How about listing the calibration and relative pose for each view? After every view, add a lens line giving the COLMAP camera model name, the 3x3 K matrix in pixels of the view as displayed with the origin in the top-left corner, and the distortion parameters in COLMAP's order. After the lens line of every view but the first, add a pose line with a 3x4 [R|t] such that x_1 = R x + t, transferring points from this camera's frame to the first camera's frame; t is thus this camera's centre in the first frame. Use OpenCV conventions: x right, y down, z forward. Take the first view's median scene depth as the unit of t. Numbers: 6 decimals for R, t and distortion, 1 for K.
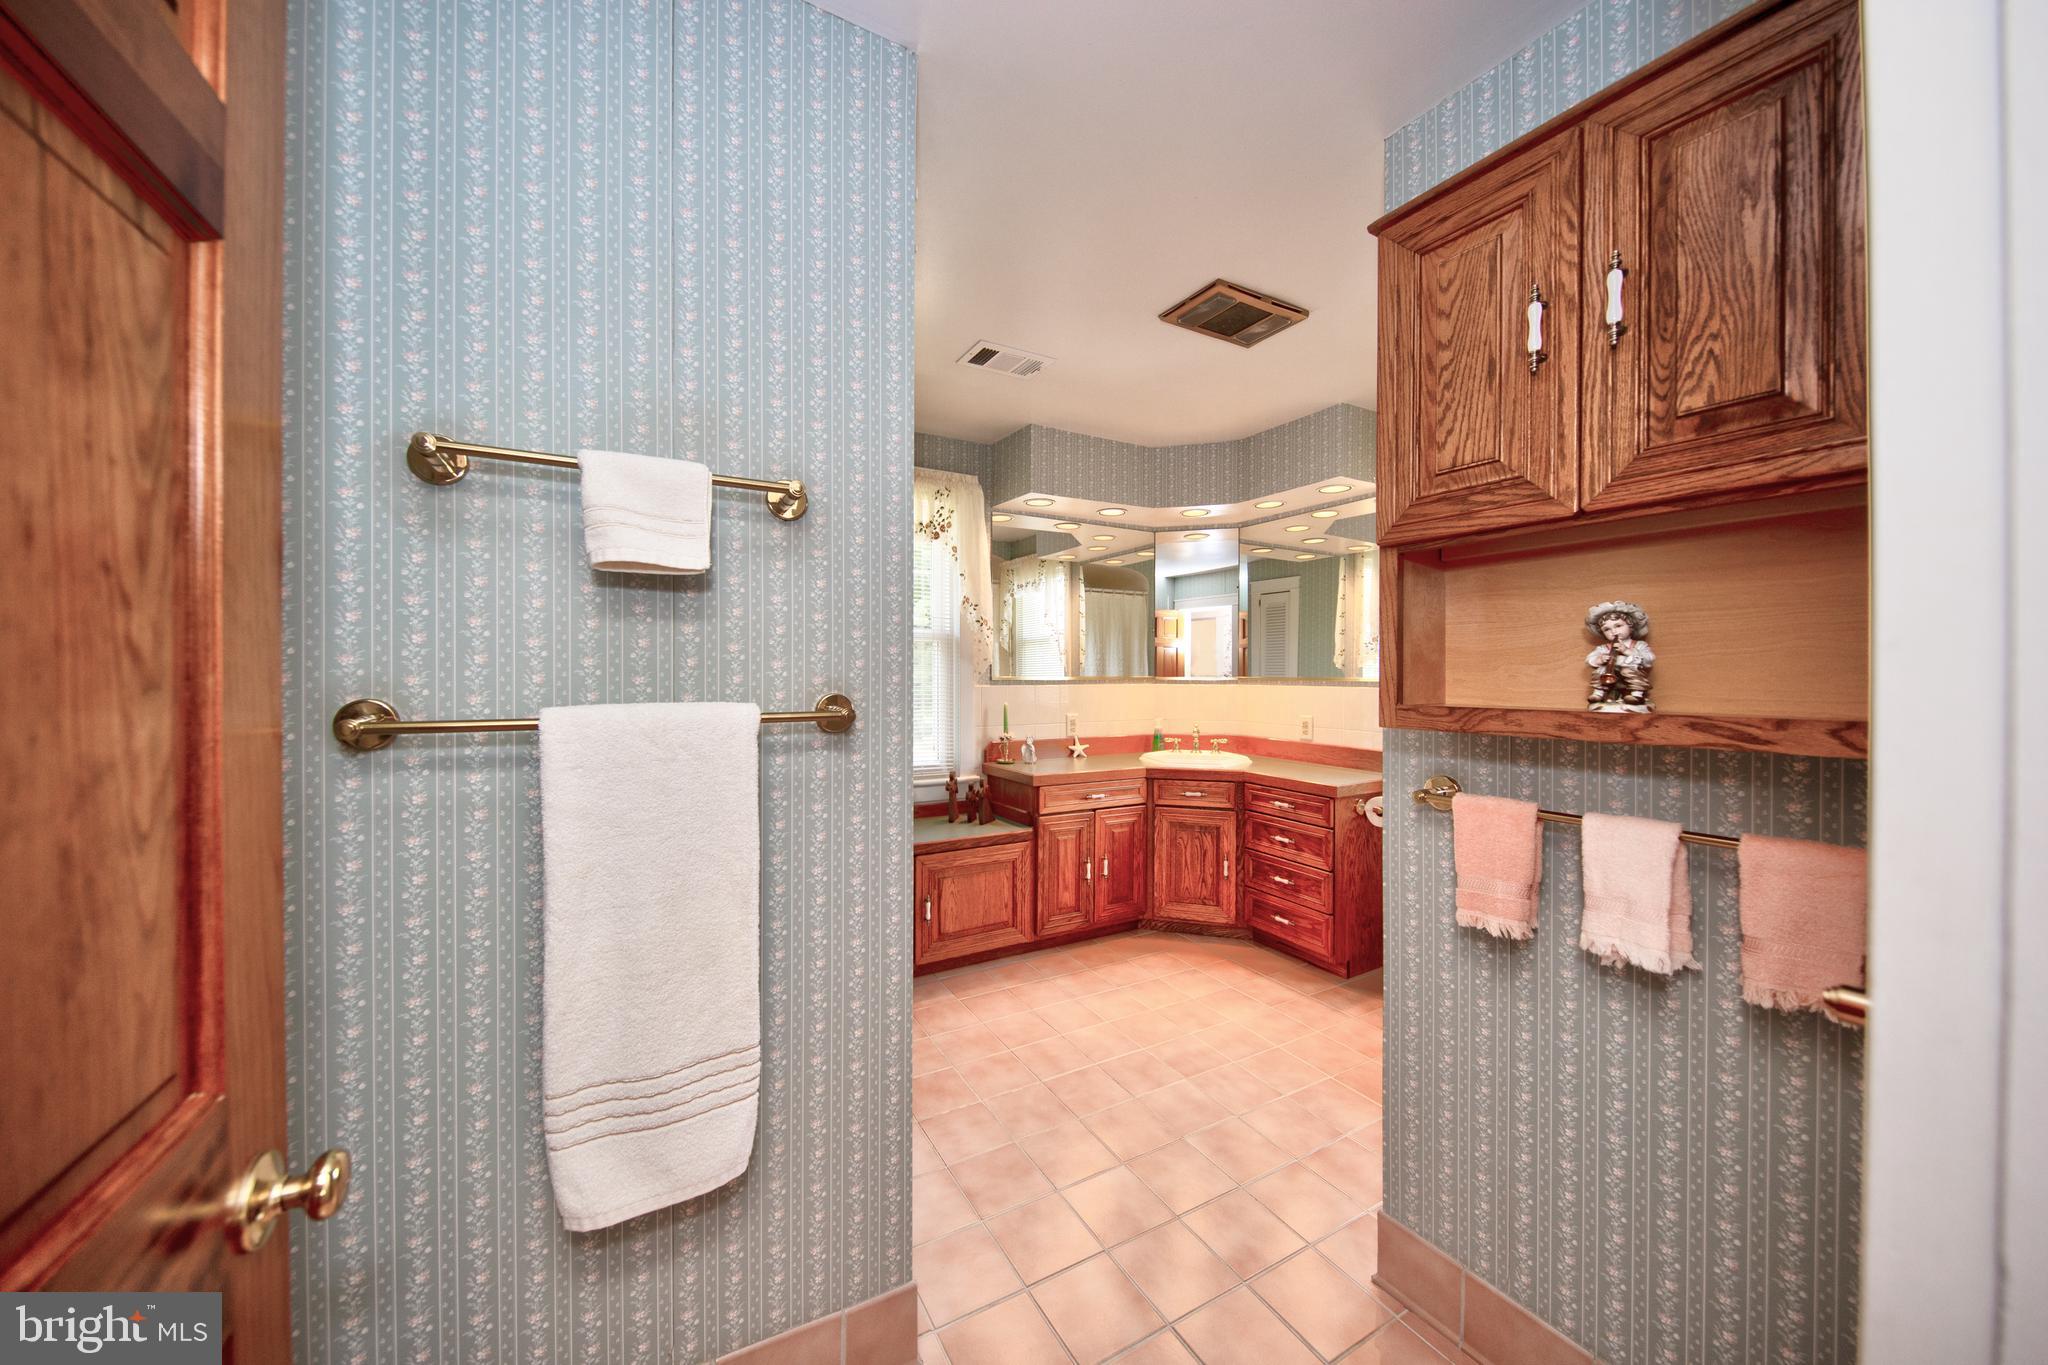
lens RADIAL K [[739.6, 0, 1010.1], [0, 739.6, 676.2], [0, 0, 1]] dist [-0.007885, -0.000232]
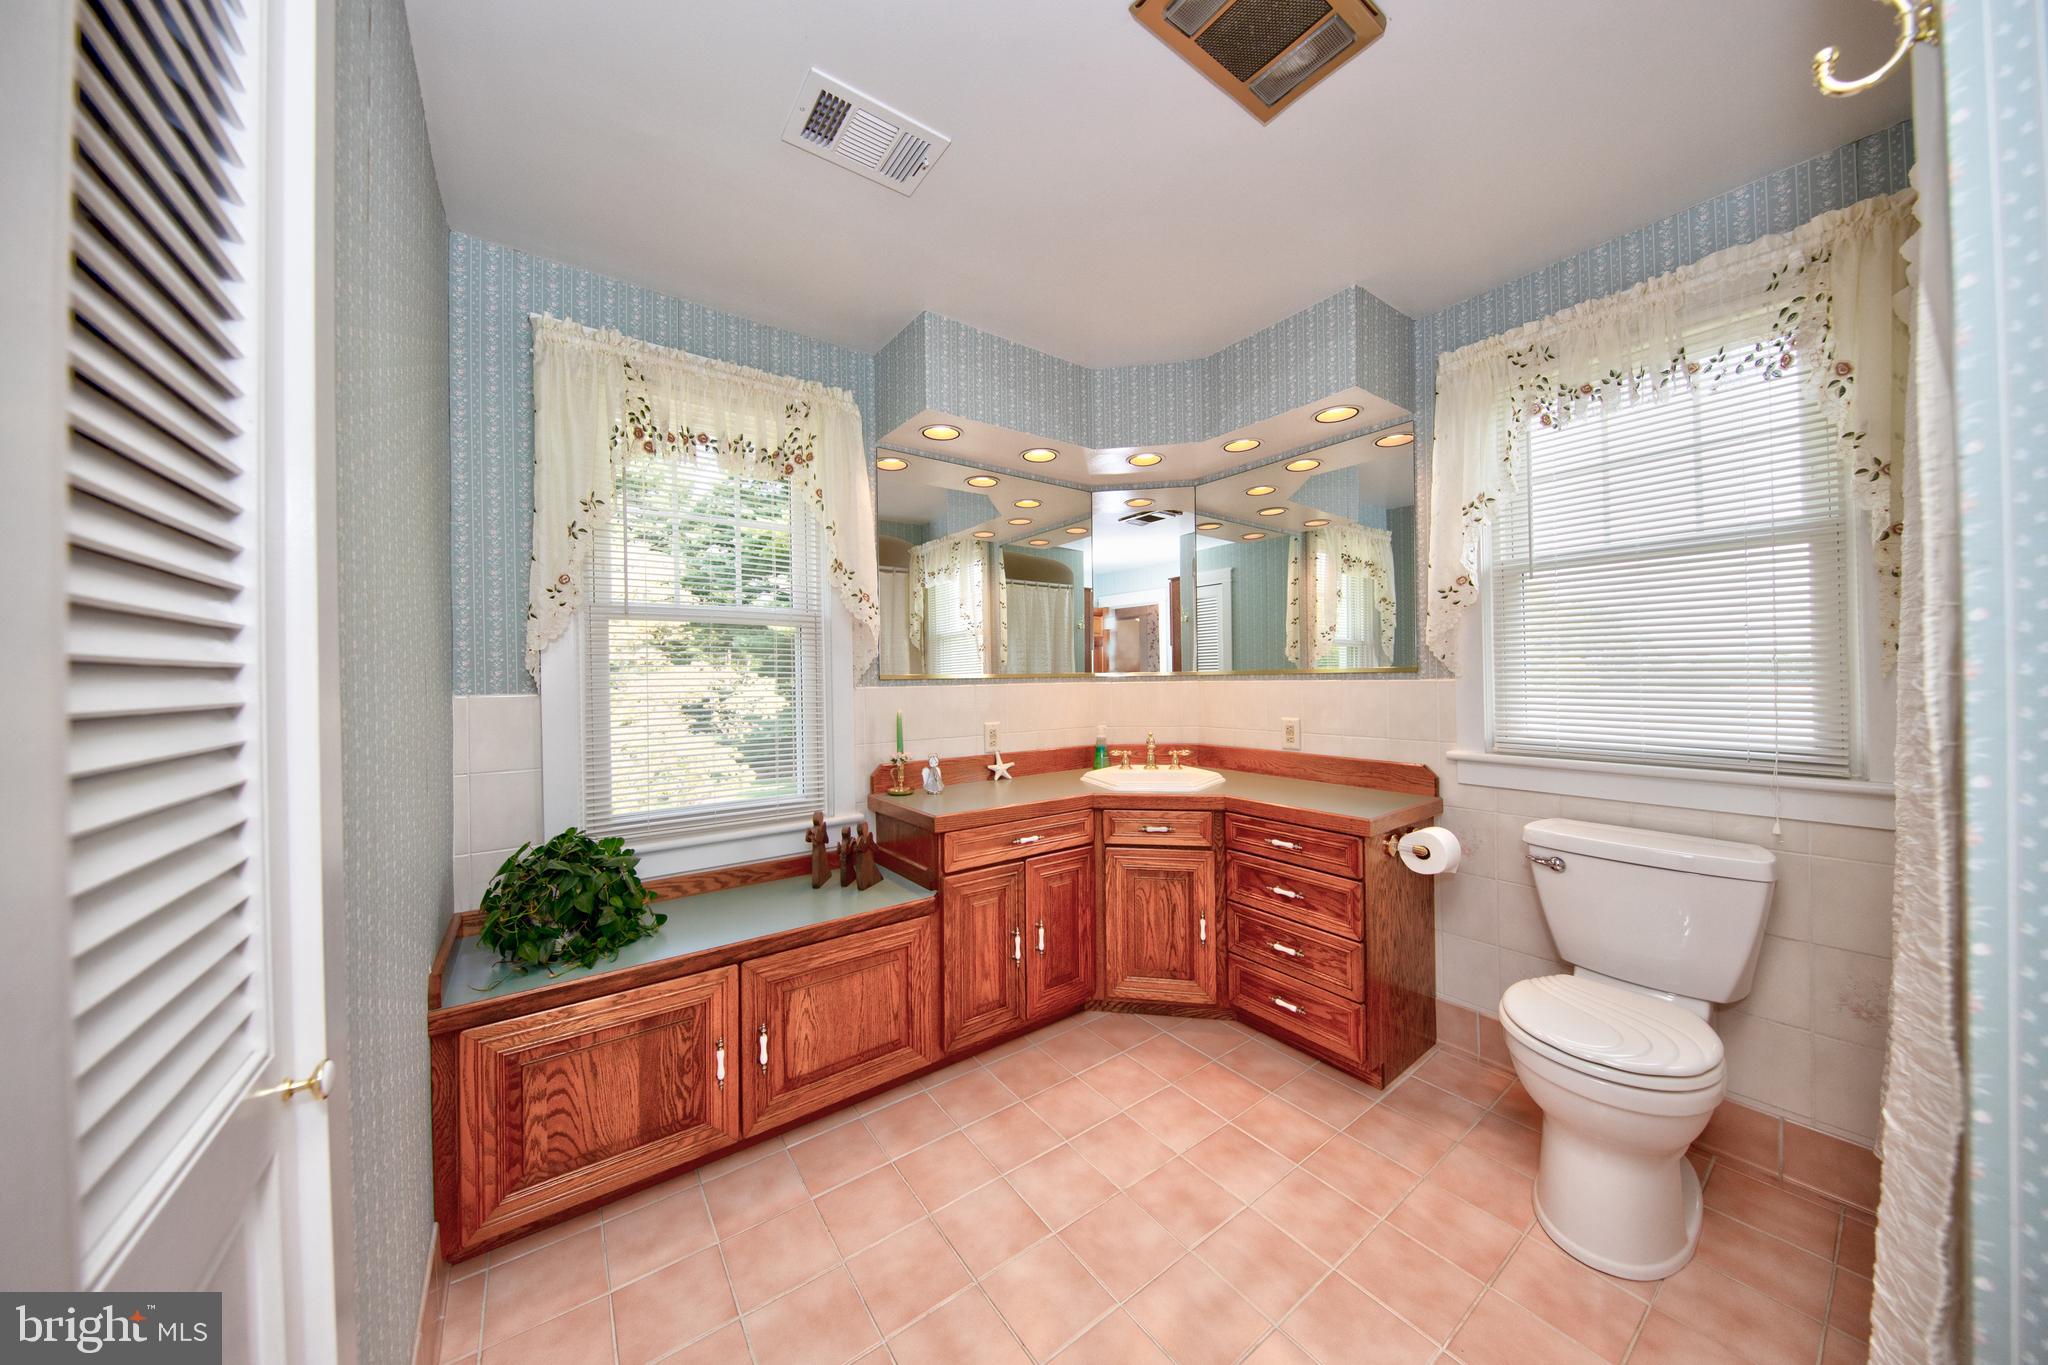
lens RADIAL K [[642.1, 0, 1016.3], [0, 642.1, 677.1], [0, 0, 1]] dist [-0.000353, -0.000211]
pose [[0.993180, -0.016196, 0.115456, 0.037831], [0.016978, 0.999839, -0.005792, 0.009887], [-0.115344, 0.007713, 0.993296, 0.382702]]
